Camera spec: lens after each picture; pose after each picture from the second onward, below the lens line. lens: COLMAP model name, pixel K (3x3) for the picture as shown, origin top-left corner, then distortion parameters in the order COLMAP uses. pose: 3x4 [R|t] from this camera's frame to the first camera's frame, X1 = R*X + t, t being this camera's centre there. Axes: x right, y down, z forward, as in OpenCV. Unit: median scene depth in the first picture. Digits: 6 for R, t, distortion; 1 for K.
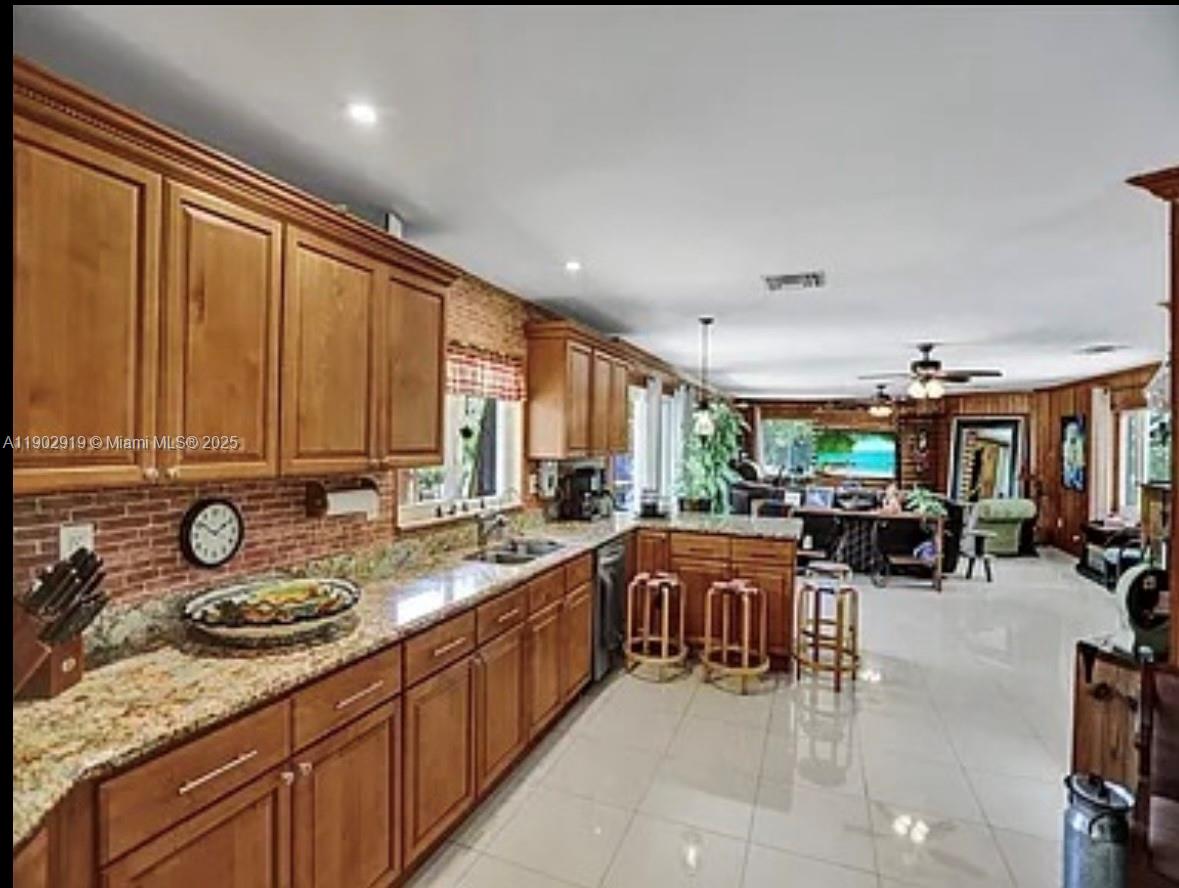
lens RADIAL K [[563.1, 0, 622.1], [0, 563.1, 440.4], [0, 0, 1]] dist [-0.001804, 0.000482]
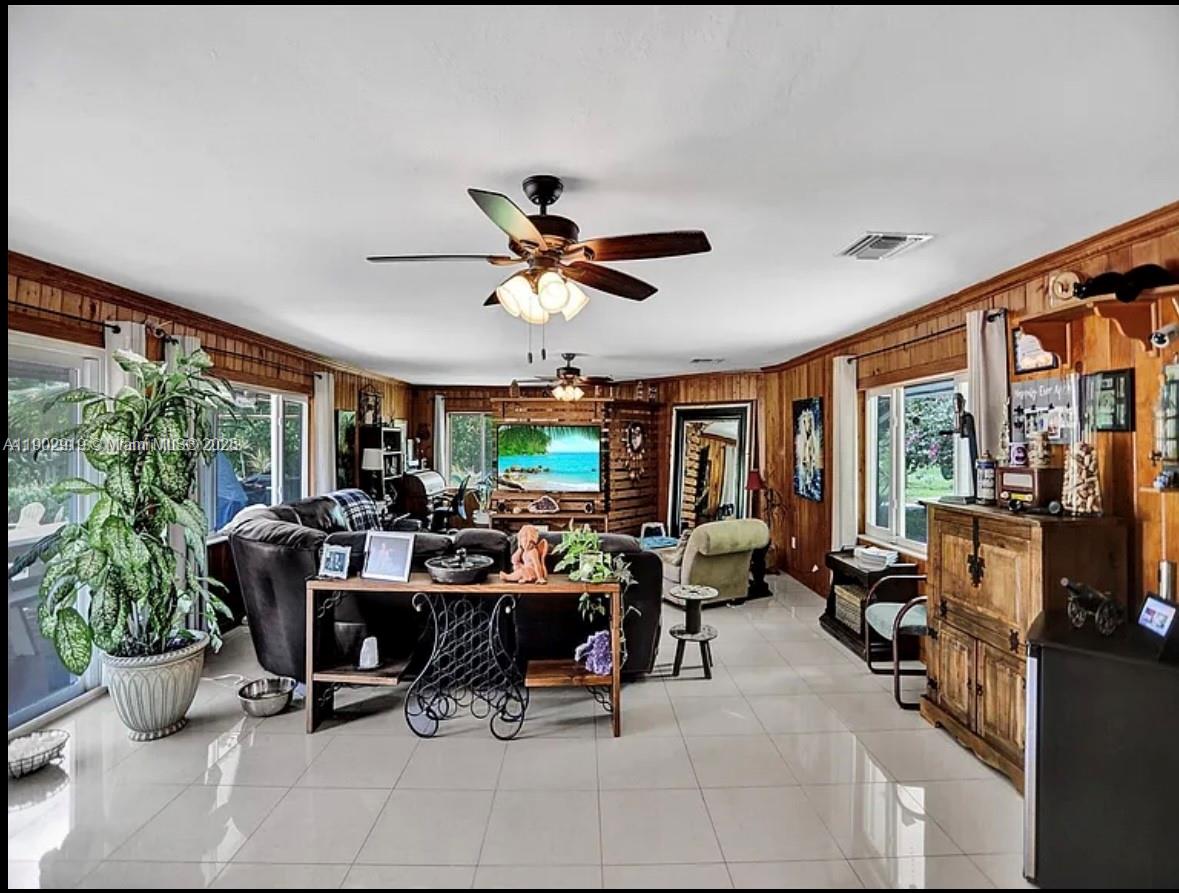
lens RADIAL K [[577.6, 0, 589.5], [0, 577.6, 446.5], [0, 0, 1]] dist [-0.004218, 0.000112]
pose [[0.938581, -0.018116, 0.344583, 0.270366], [0.016376, 0.999834, 0.007959, 0.006619], [-0.344670, -0.001828, 0.938722, 0.387238]]
